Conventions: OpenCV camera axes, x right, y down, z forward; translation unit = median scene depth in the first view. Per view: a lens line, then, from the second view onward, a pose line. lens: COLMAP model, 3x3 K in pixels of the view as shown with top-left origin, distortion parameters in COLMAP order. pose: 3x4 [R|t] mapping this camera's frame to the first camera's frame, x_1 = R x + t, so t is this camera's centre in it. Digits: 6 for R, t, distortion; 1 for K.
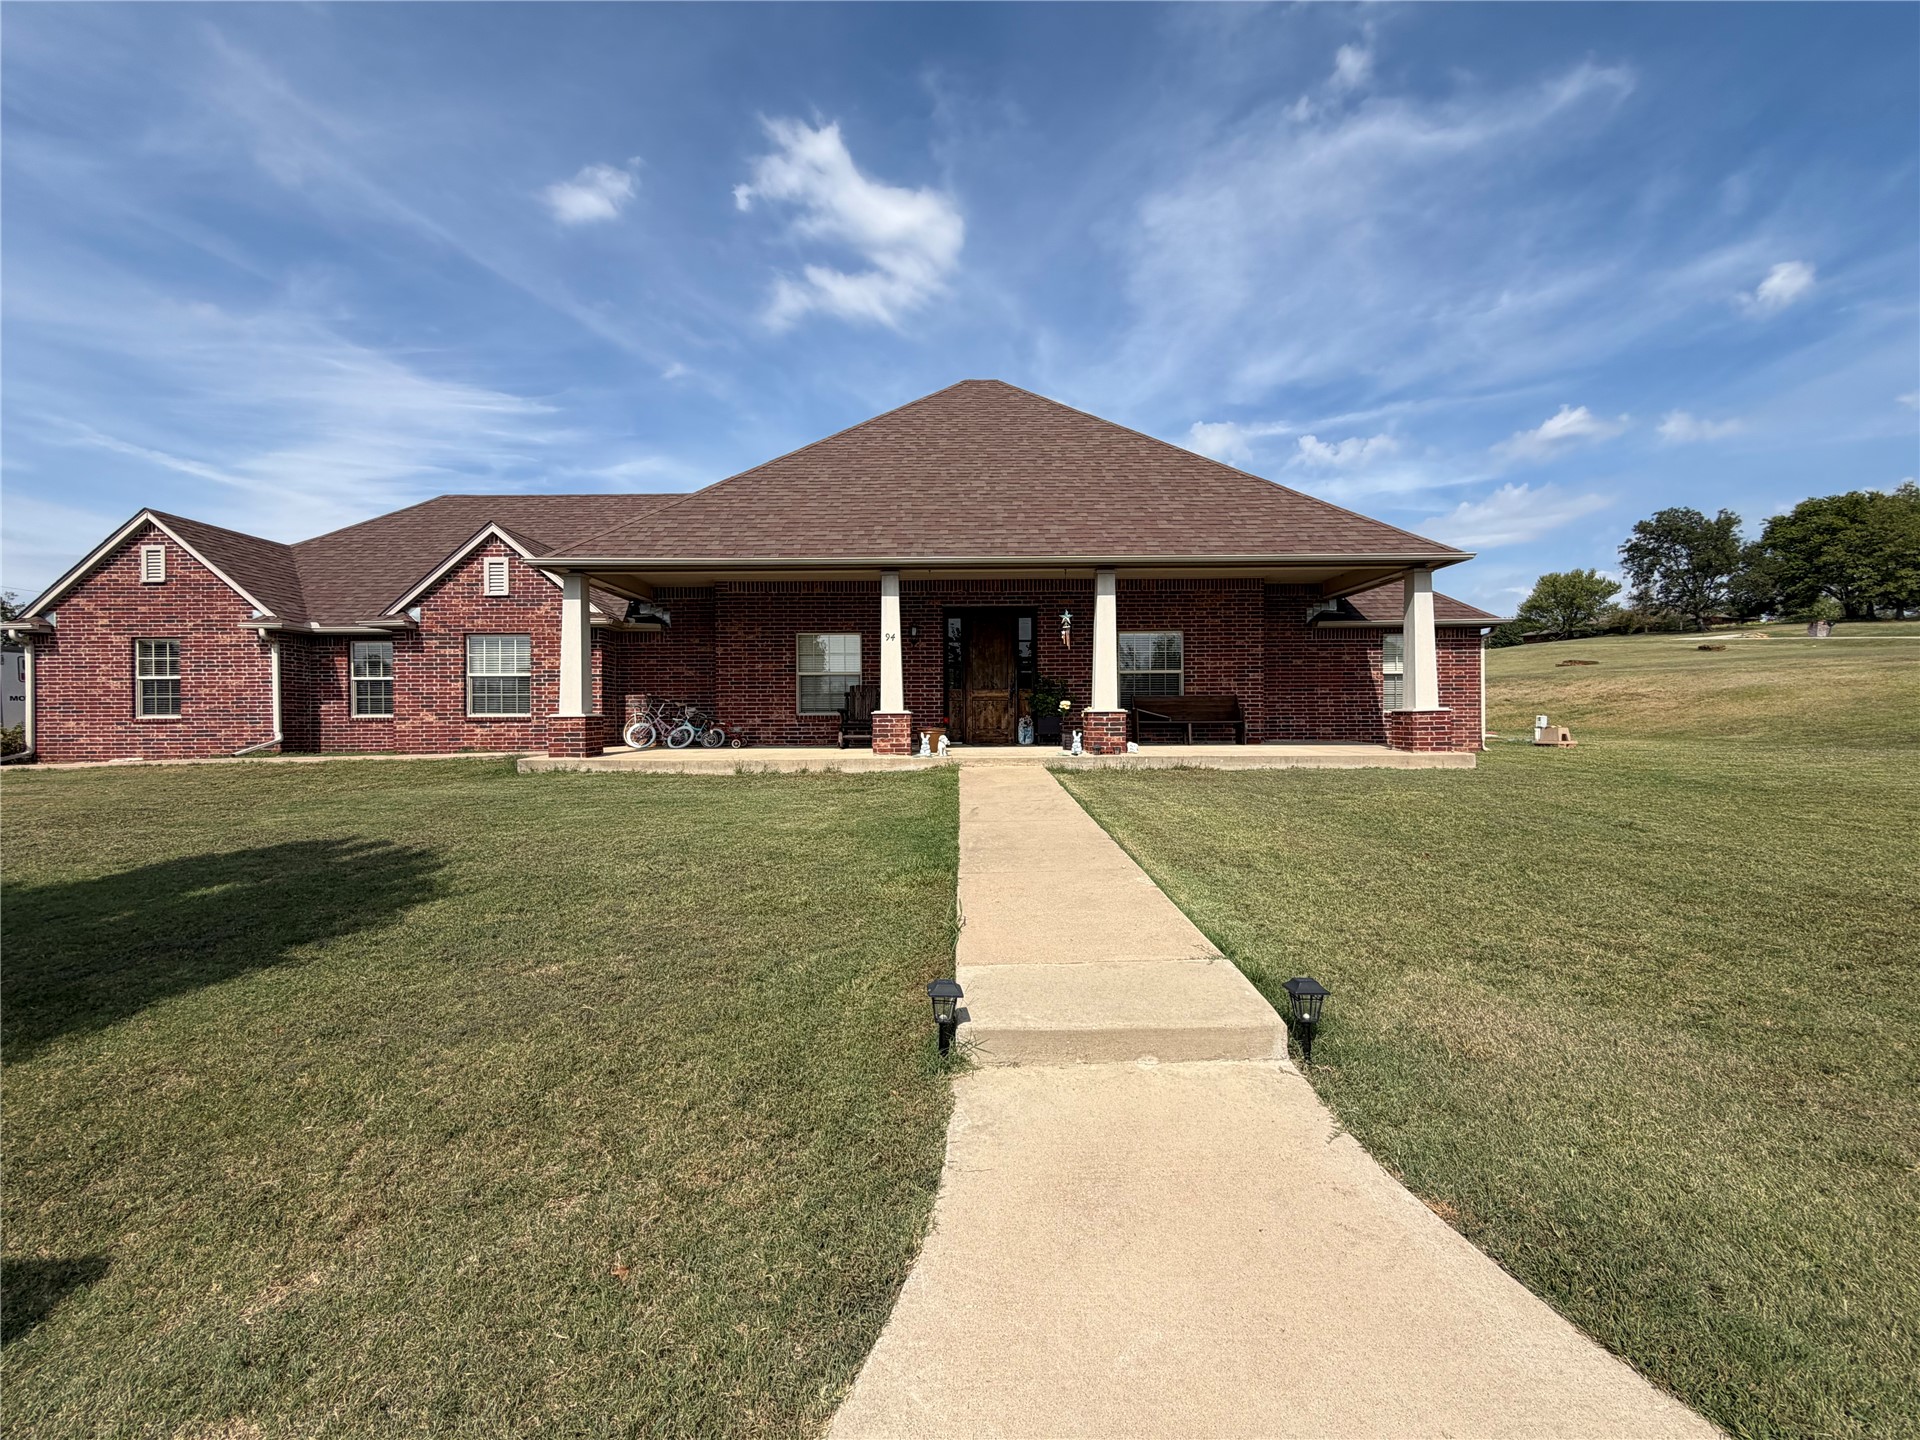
lens RADIAL K [[783.3, 0, 946.1], [0, 783.3, 719.5], [0, 0, 1]] dist [0.000666, -0.000029]
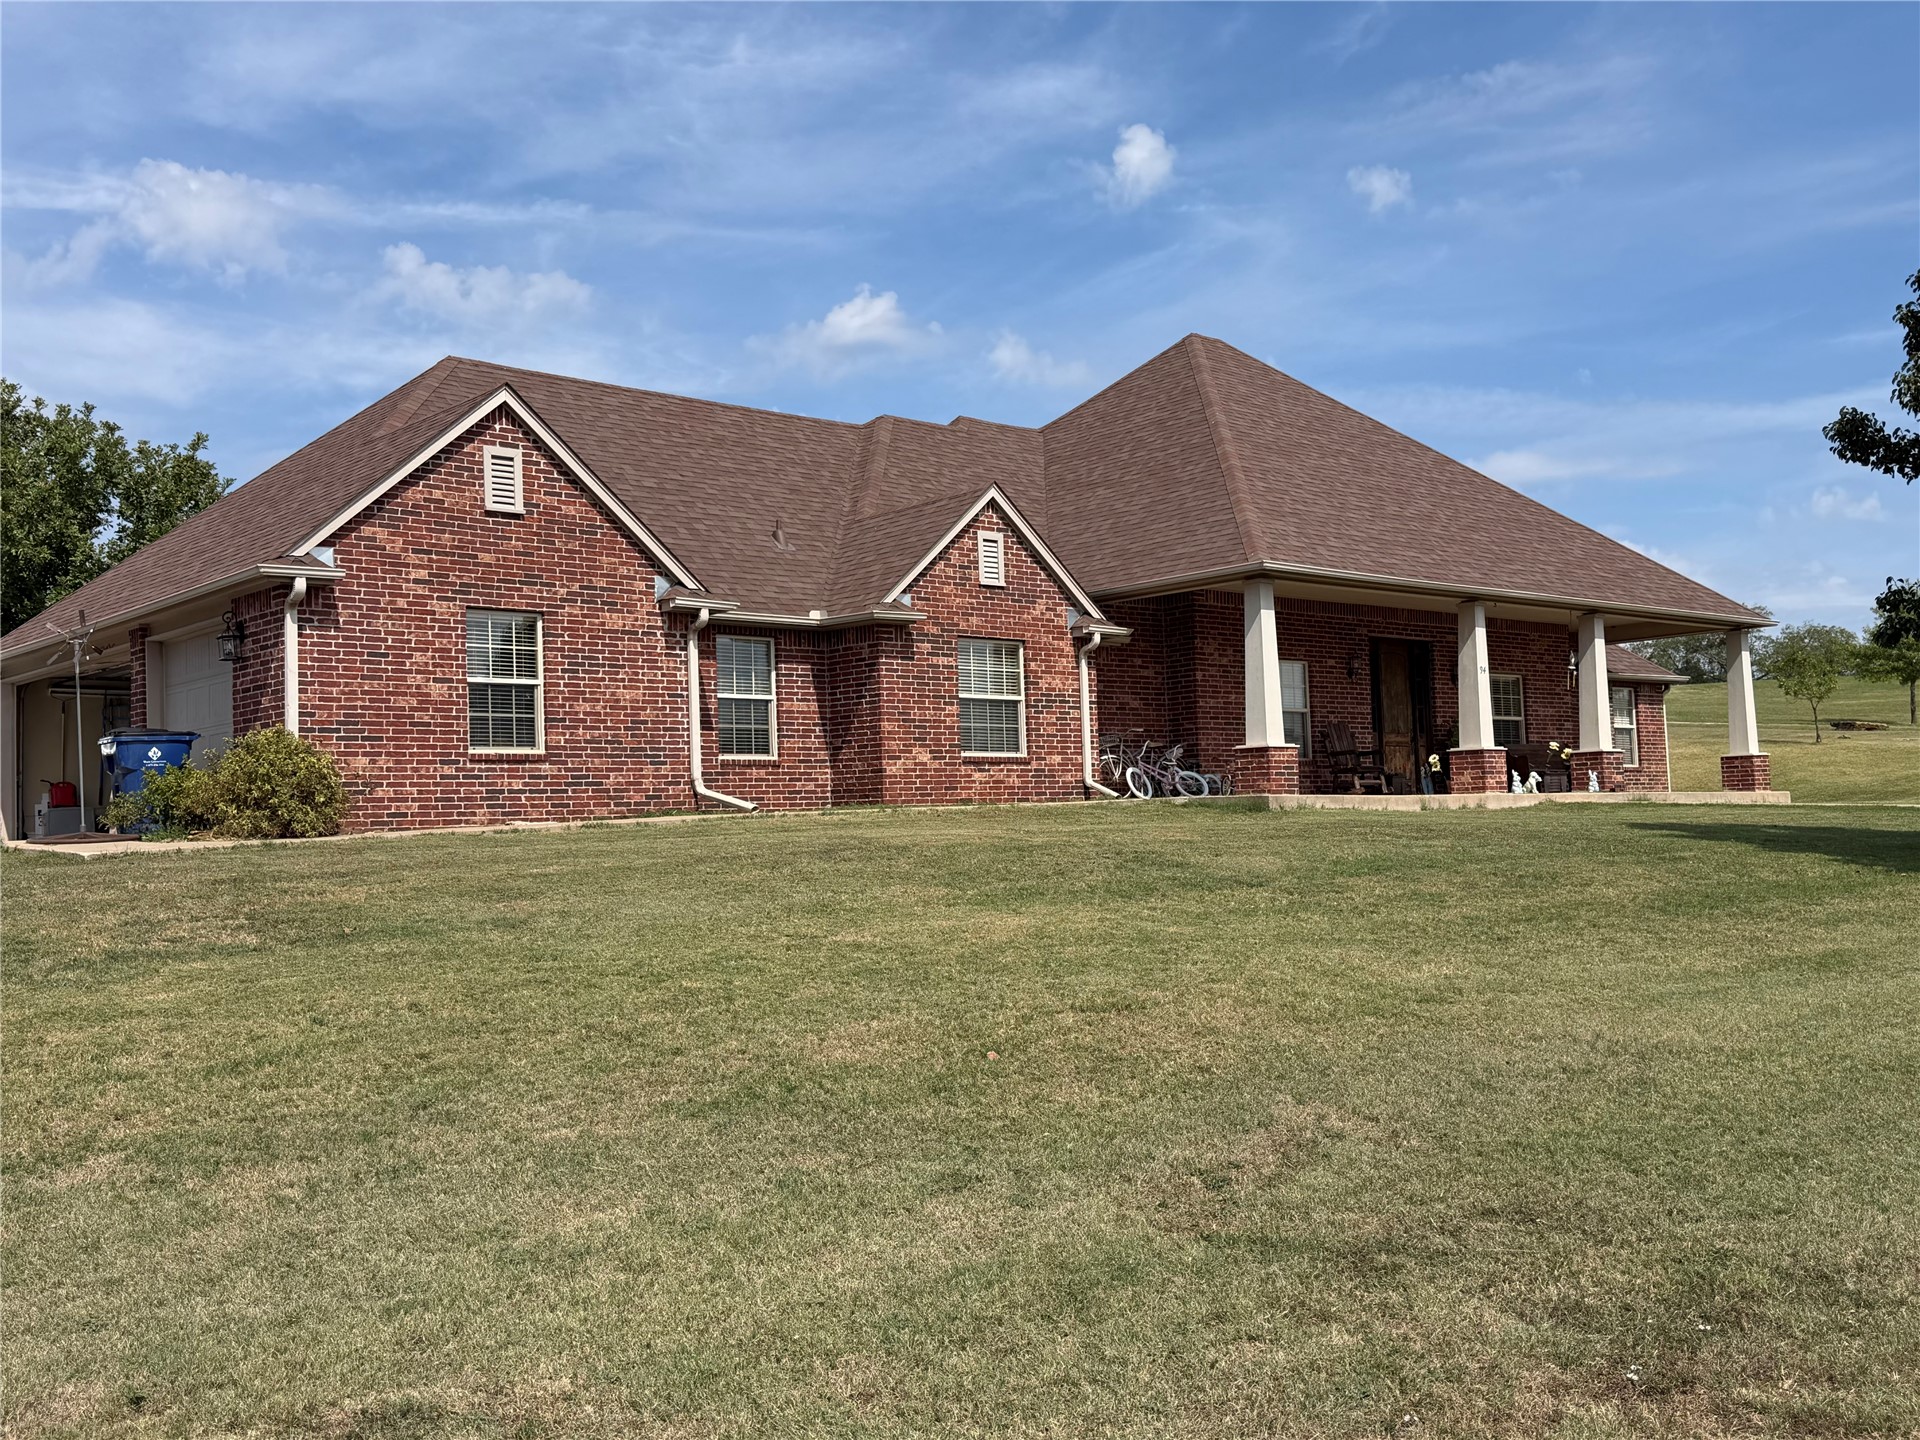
lens RADIAL K [[1943.1, 0, 965.5], [0, 1943.1, 732.3], [0, 0, 1]] dist [0.126122, 0.000000]
pose [[0.731033, 0.022739, 0.681963, -1.723684], [0.034198, 0.996968, -0.069901, 0.092683], [-0.681484, 0.074422, 0.728039, -0.242112]]
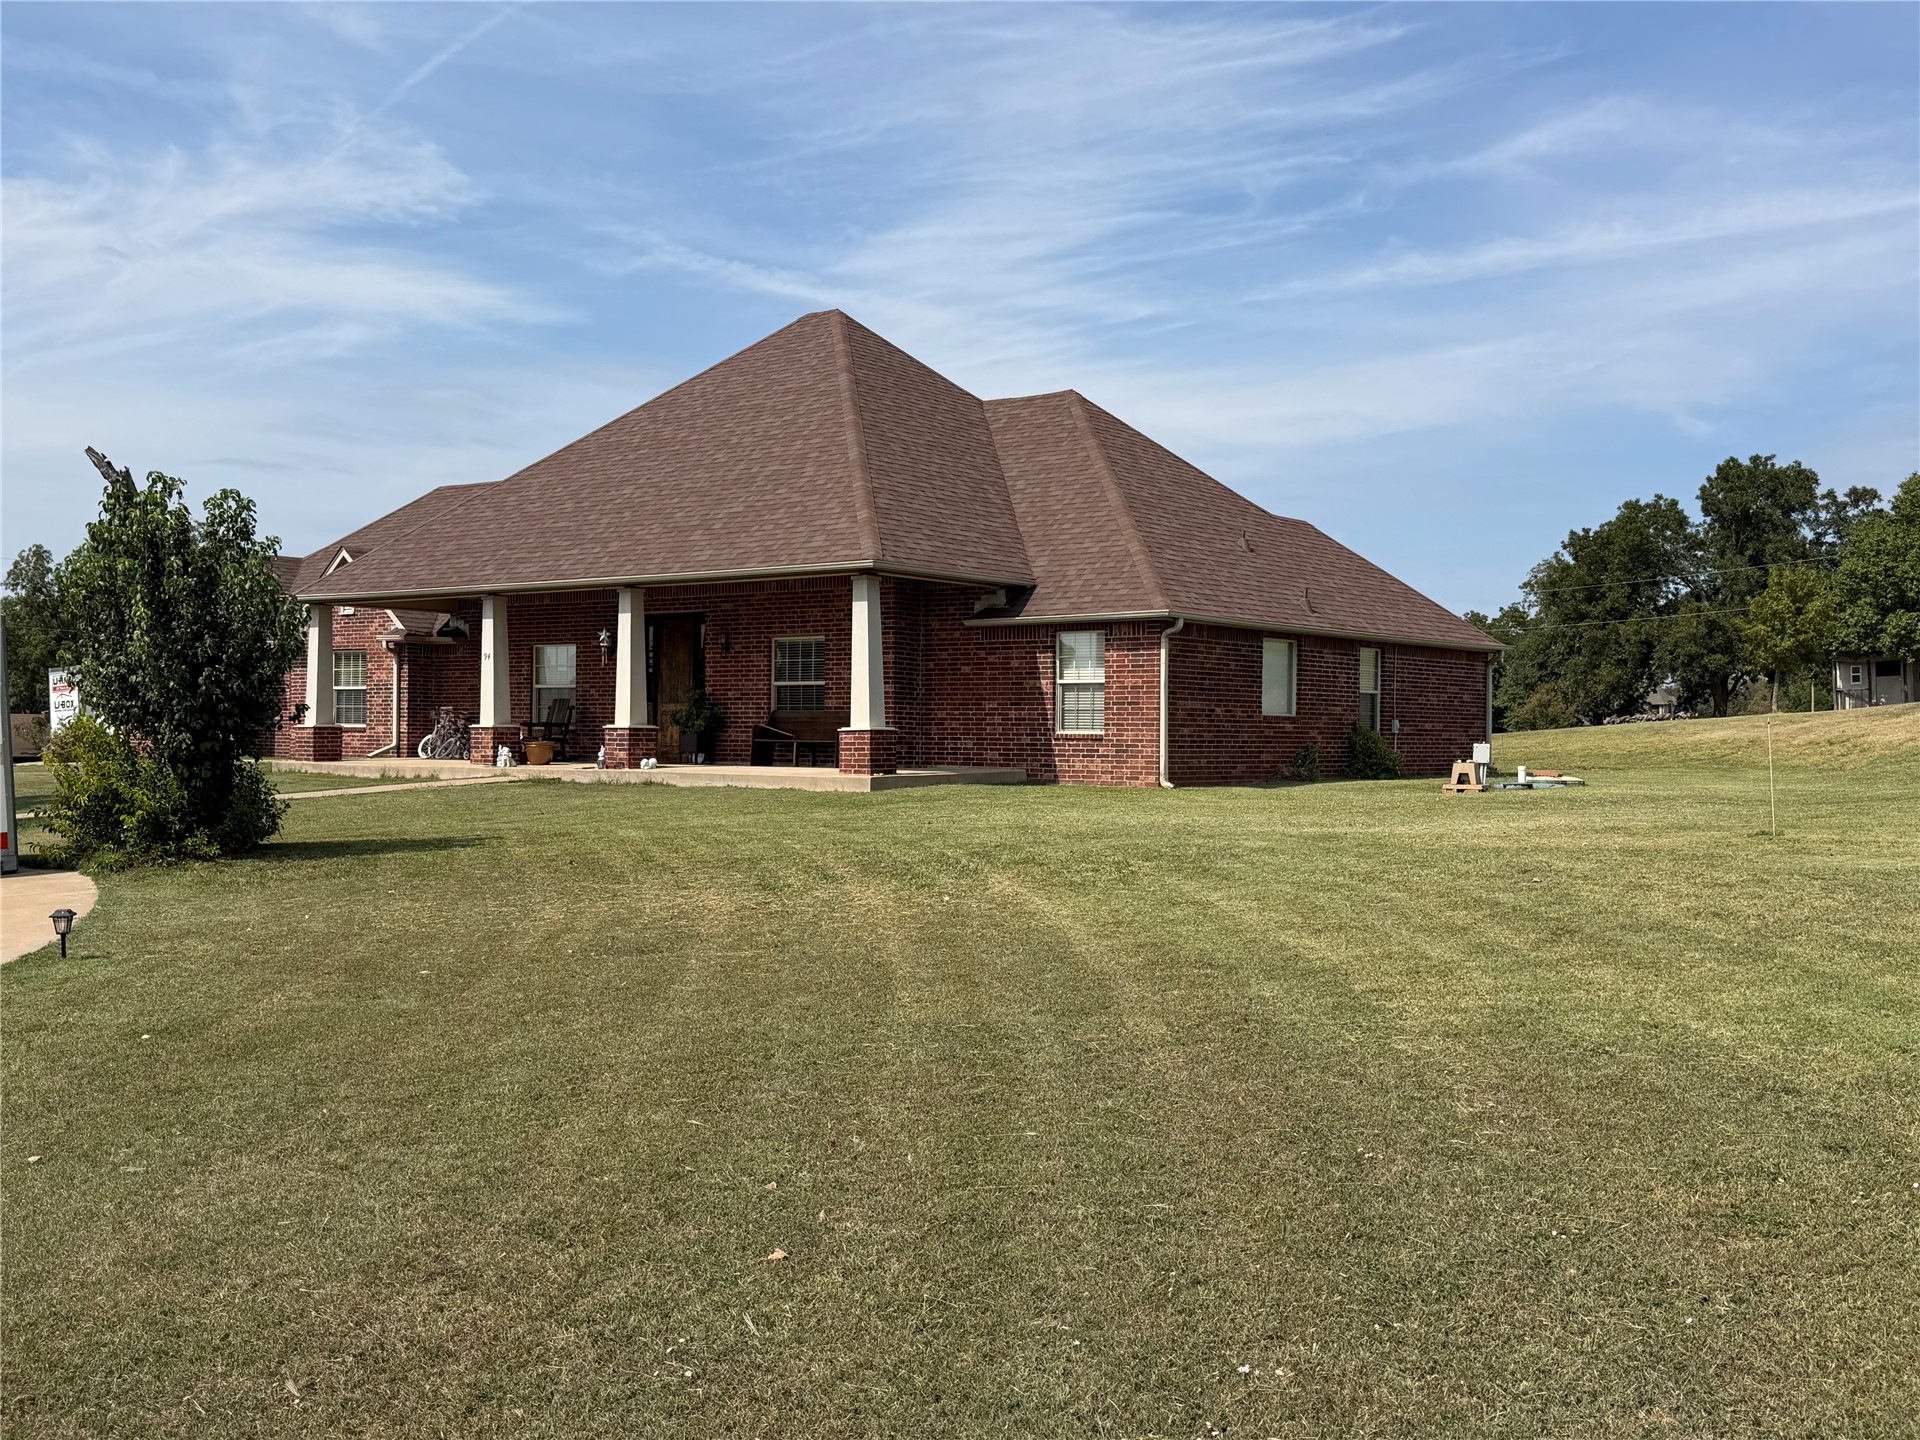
lens RADIAL K [[1943.1, 0, 967.1], [0, 1943.1, 711.1], [0, 0, 1]] dist [0.126122, 0.000000]
pose [[0.781783, 0.005932, -0.623522, 1.704139], [-0.017310, 0.999776, -0.012192, -0.006466], [0.623310, 0.020324, 0.781711, -0.559197]]
